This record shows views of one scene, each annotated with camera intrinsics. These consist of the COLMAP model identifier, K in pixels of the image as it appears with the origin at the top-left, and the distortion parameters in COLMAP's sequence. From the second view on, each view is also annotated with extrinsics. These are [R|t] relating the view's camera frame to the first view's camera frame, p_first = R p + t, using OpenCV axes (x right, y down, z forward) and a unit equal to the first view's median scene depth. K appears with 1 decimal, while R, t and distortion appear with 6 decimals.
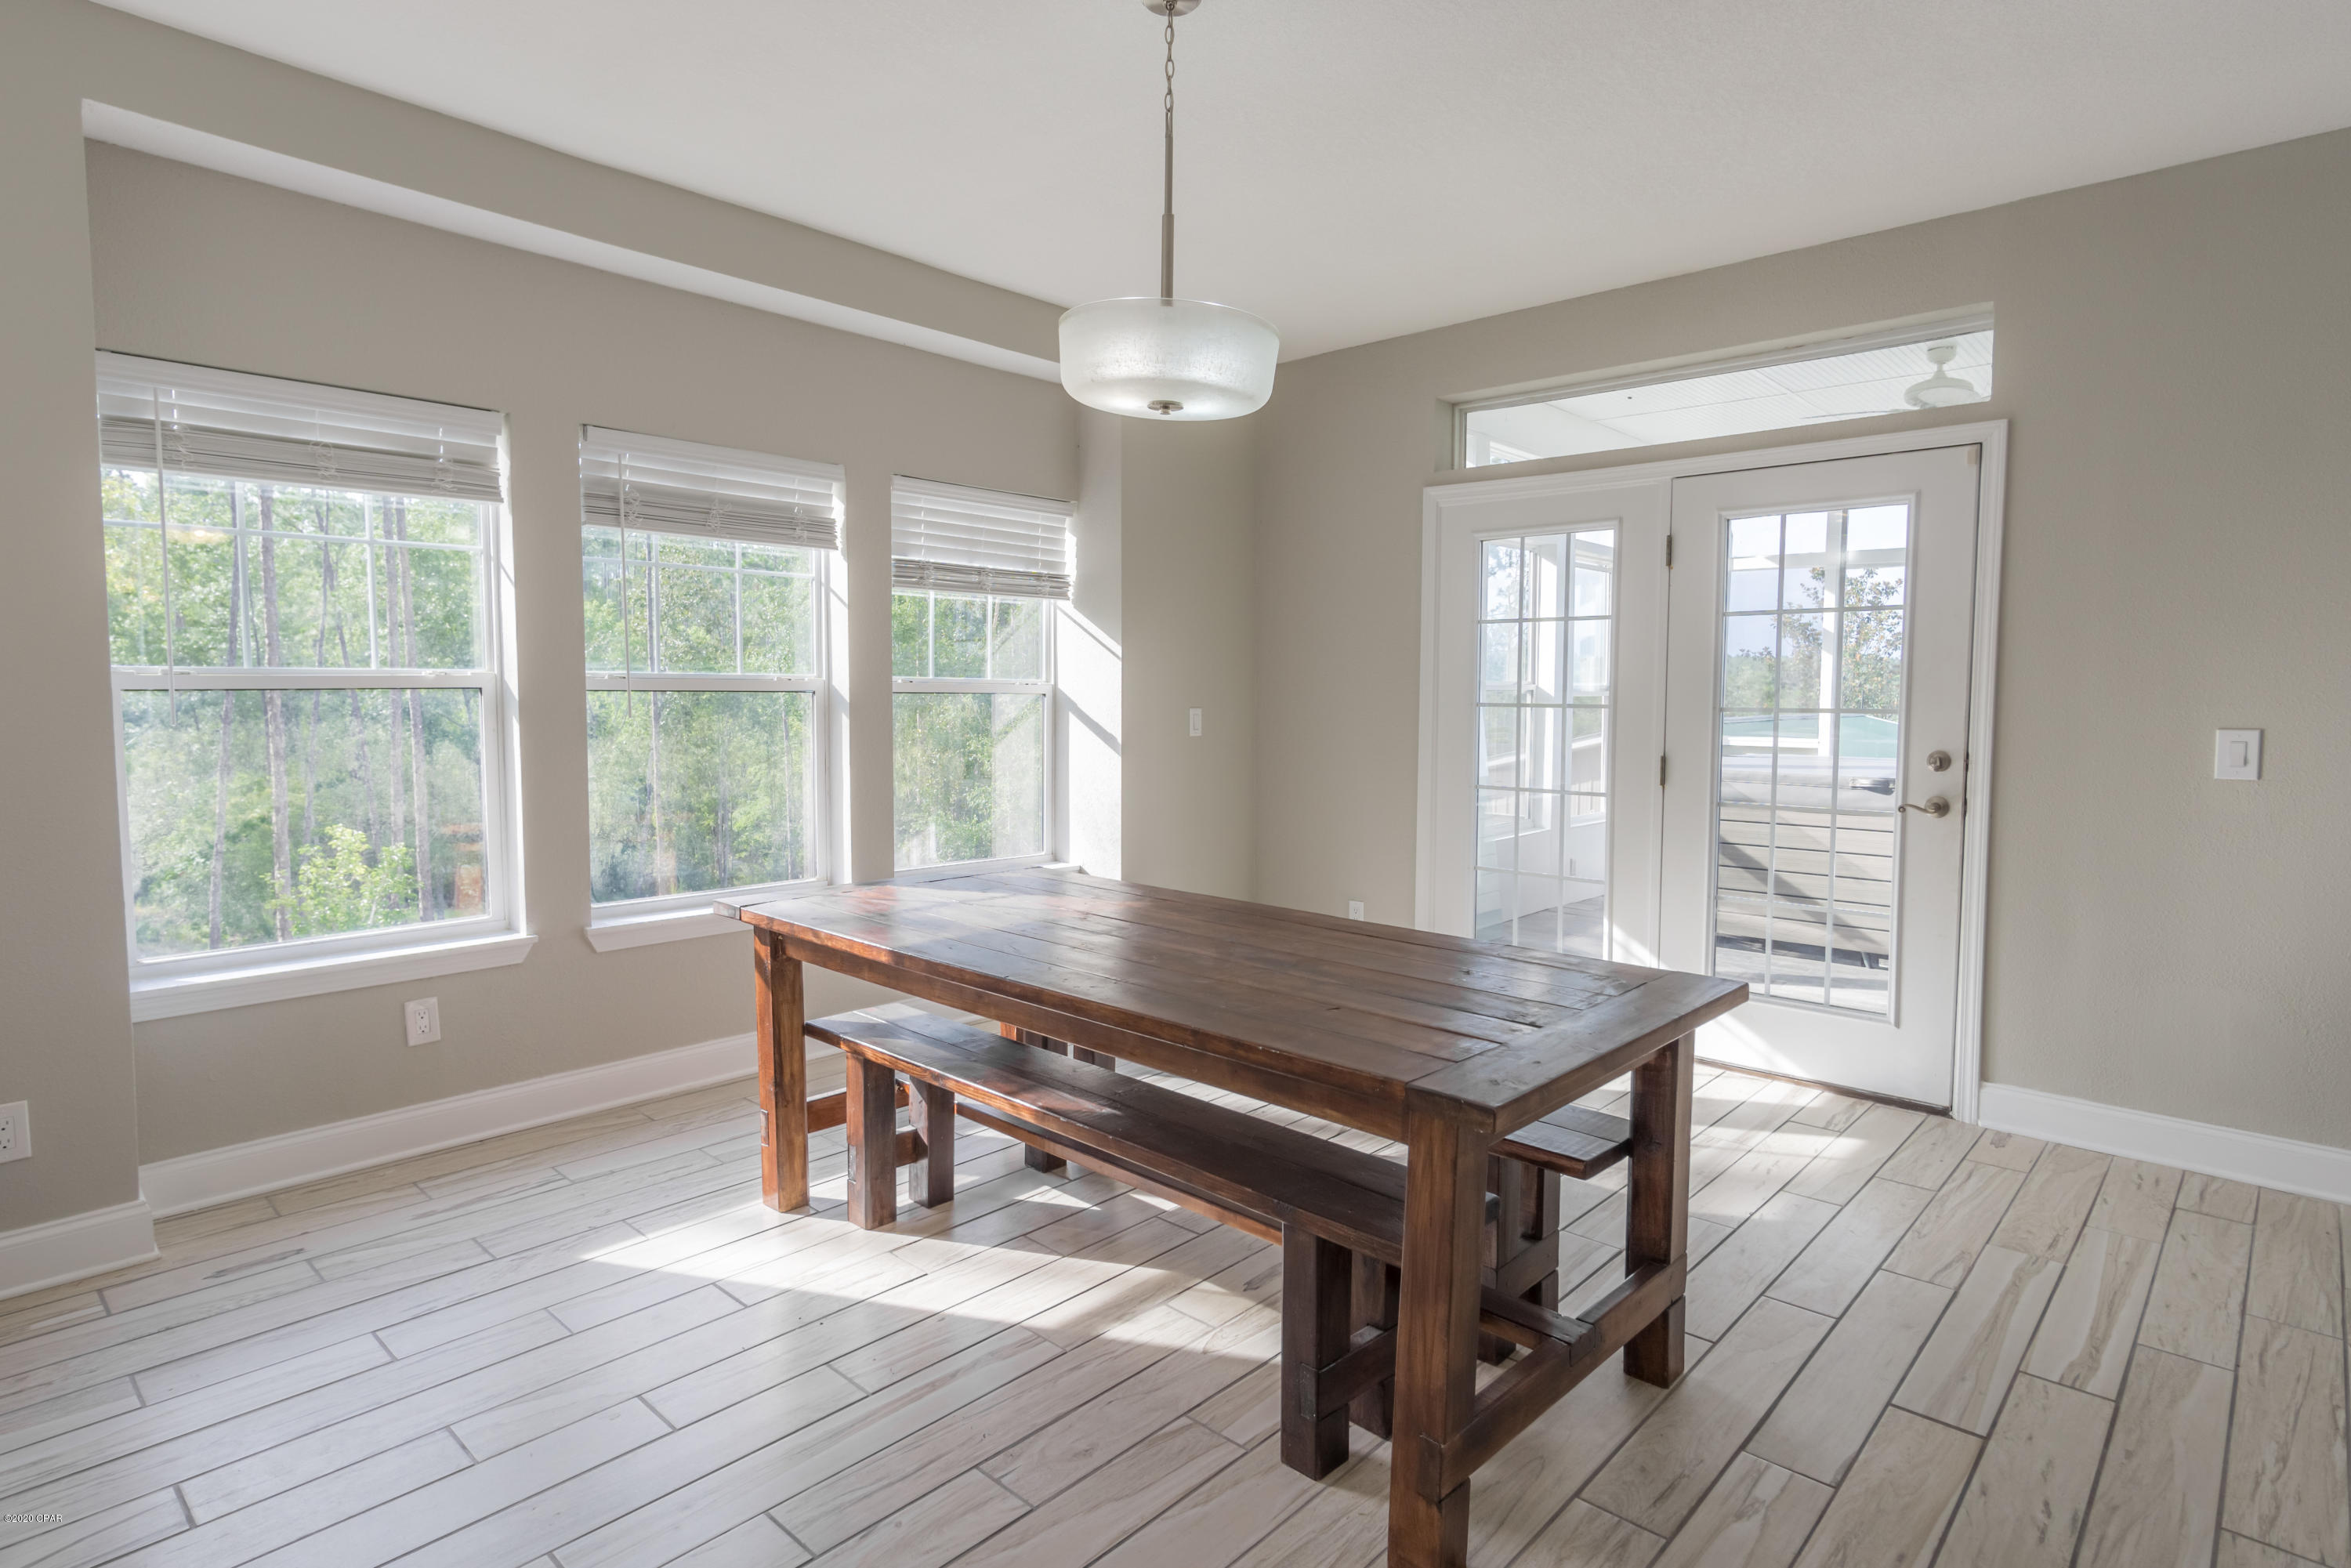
lens RADIAL K [[1240.5, 0, 1175.5], [0, 1240.5, 784.0], [0, 0, 1]] dist [0.000425, 0.000722]
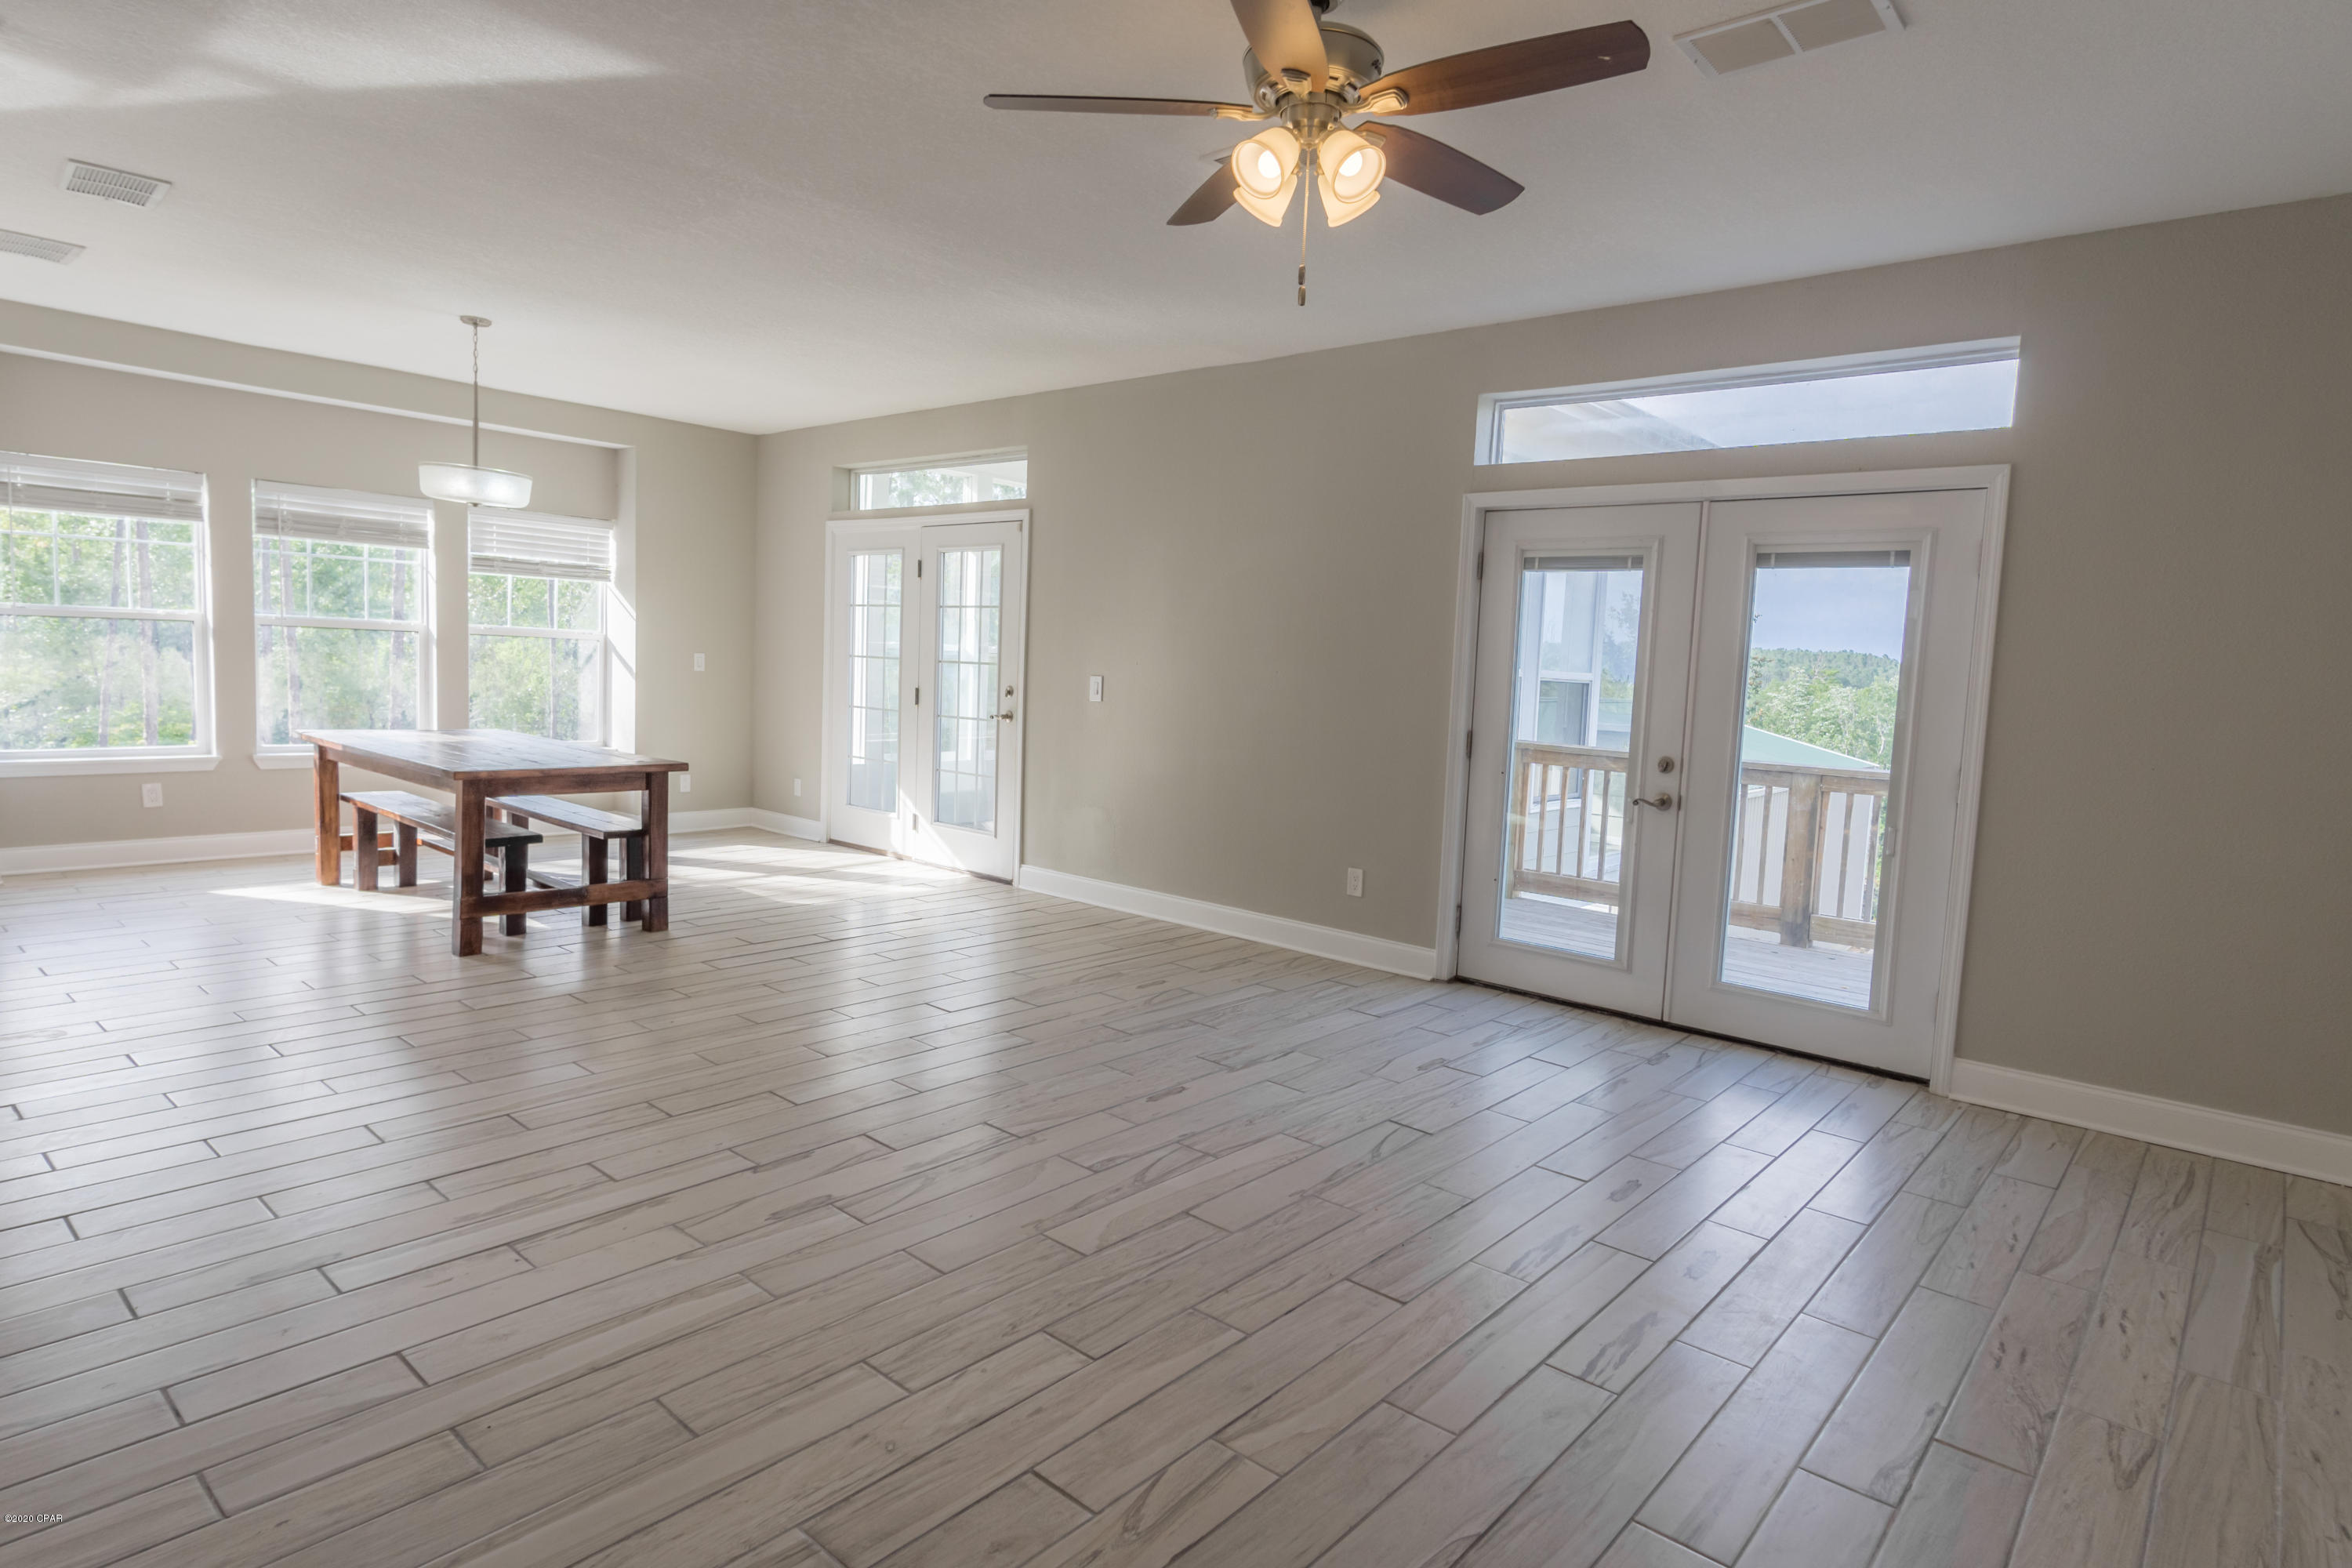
lens RADIAL K [[1241.1, 0, 1176.0], [0, 1241.1, 784.0], [0, 0, 1]] dist [0.000425, 0.000722]
pose [[0.998905, 0.034526, 0.031560, 0.777212], [-0.035243, 0.999127, 0.022454, 0.066252], [-0.030757, -0.023541, 0.999250, -0.820006]]
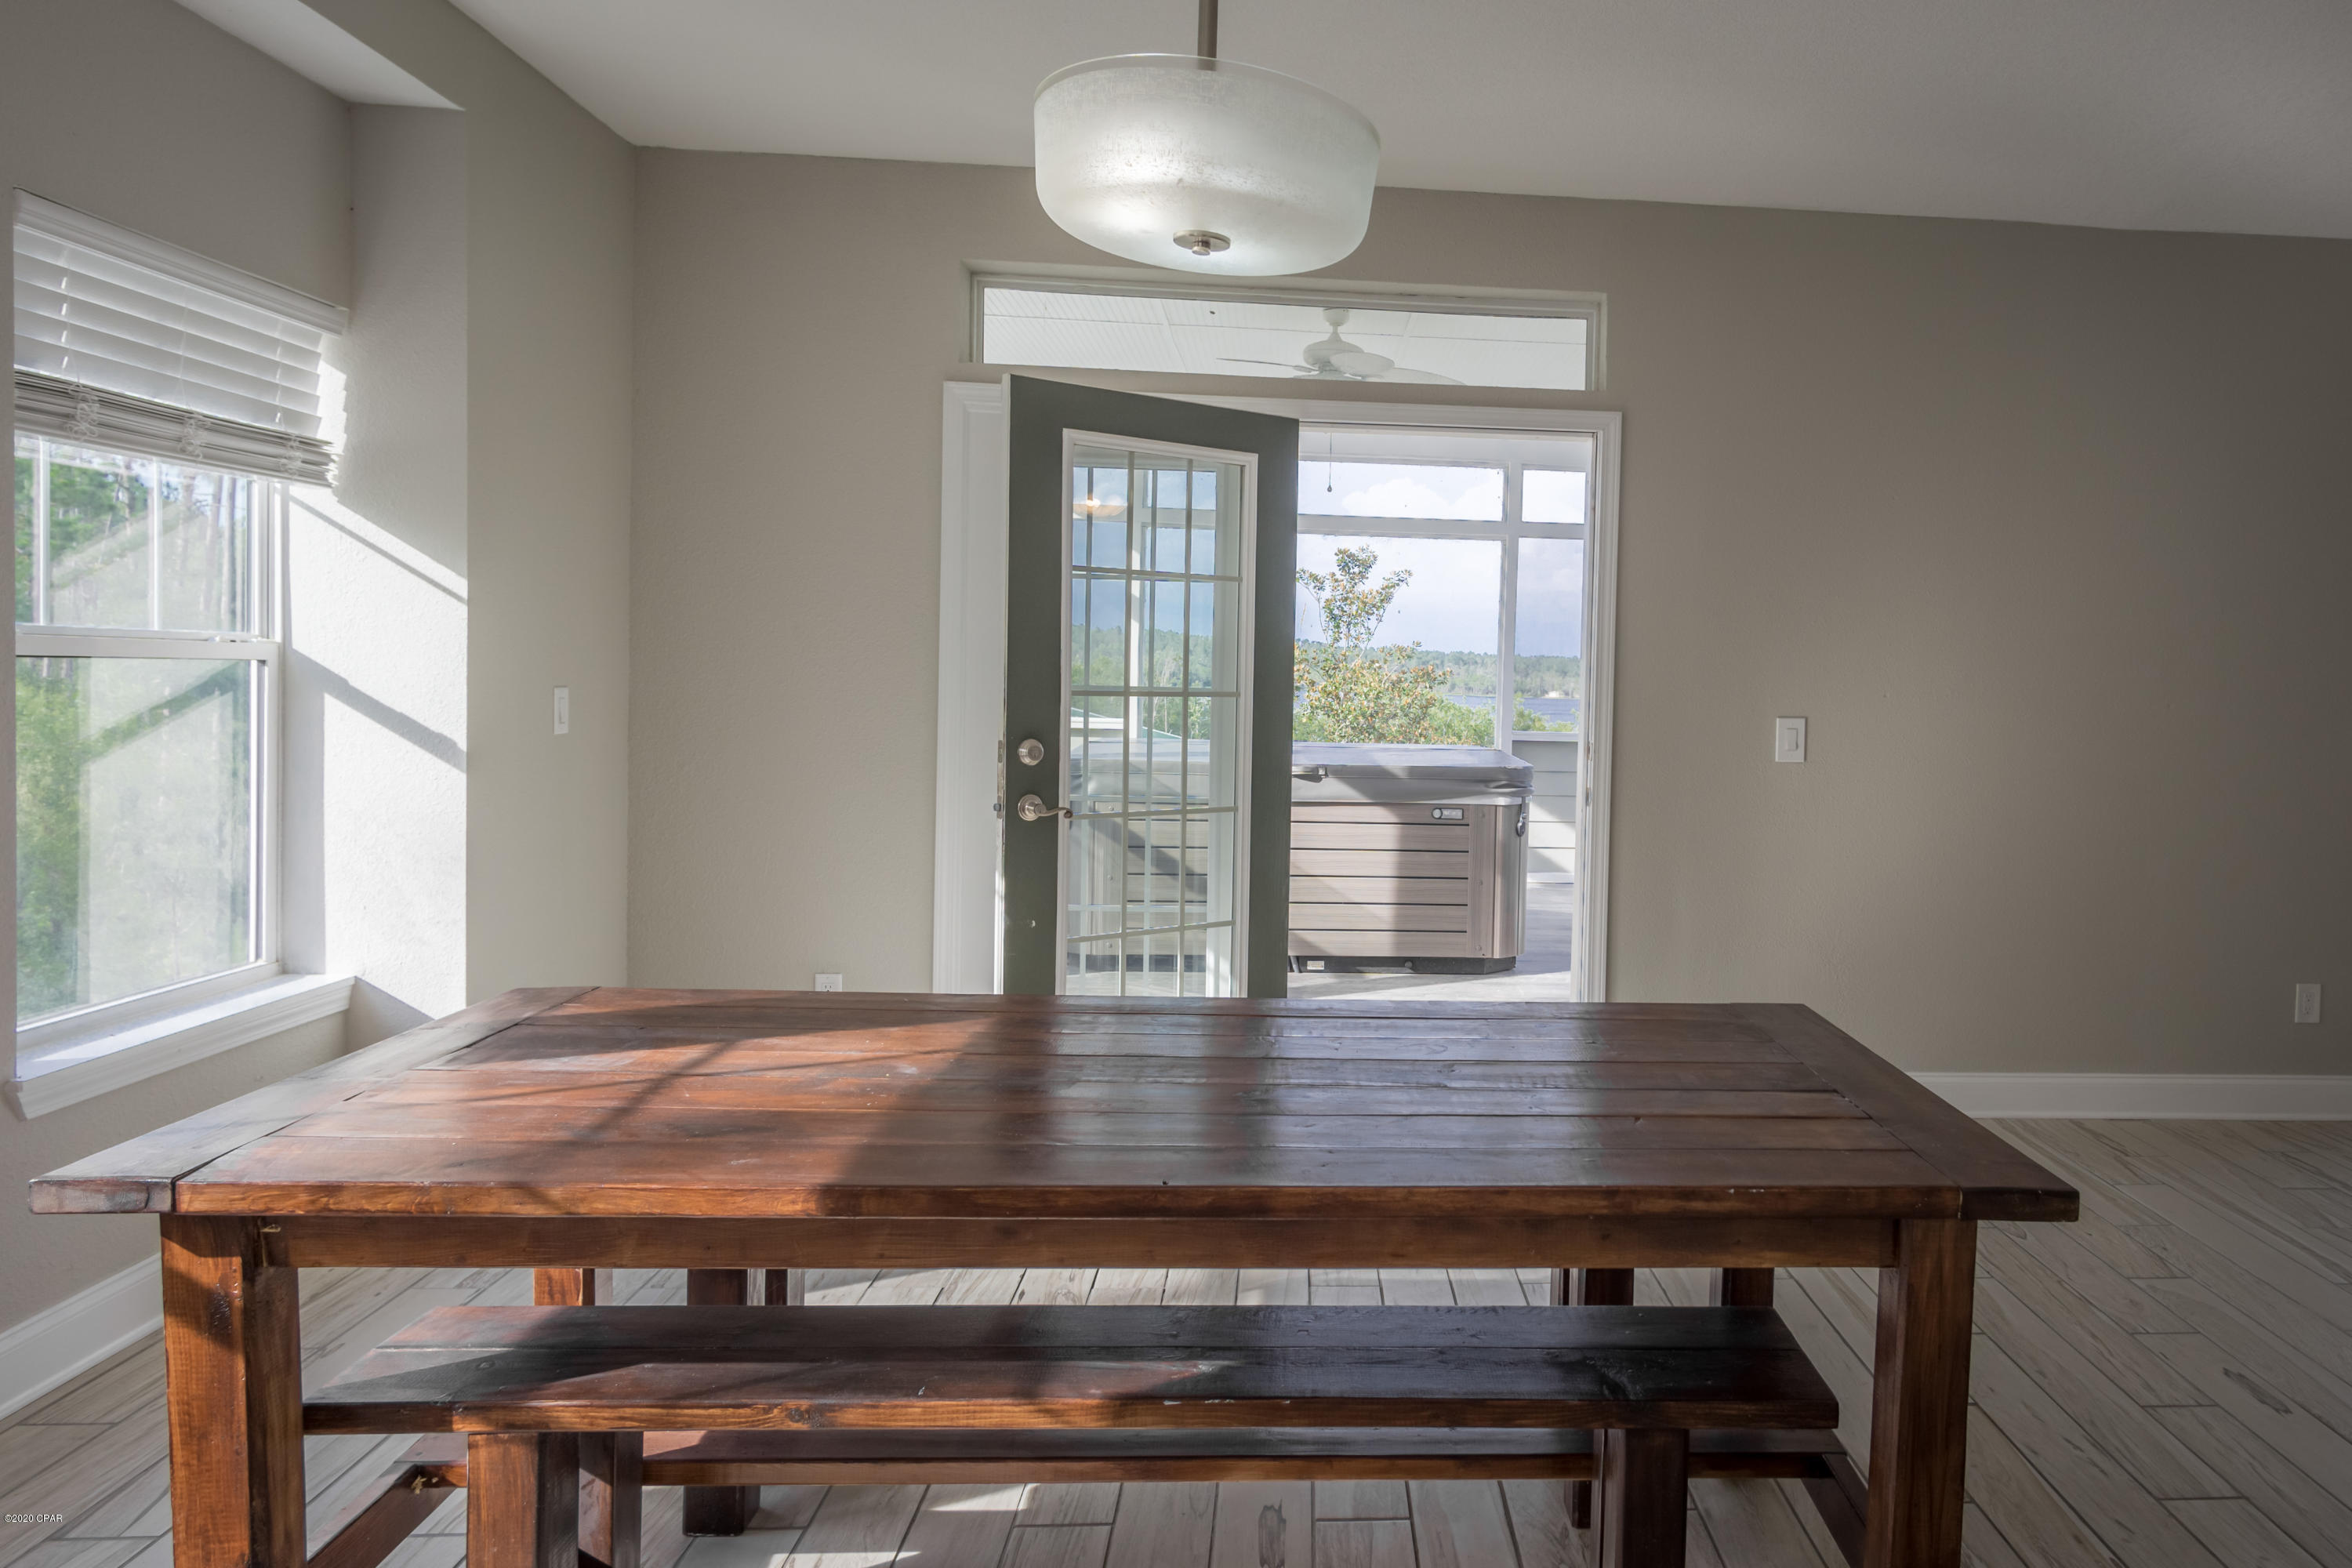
lens RADIAL K [[1605.2, 0, 1175.6], [0, 1605.2, 733.2], [0, 0, 1]] dist [-0.000876, -0.000690]
pose [[0.671580, -0.020892, 0.740637, -0.461805], [0.033779, 0.999426, -0.002437, -0.034711], [-0.740162, 0.026655, 0.671901, 0.333821]]
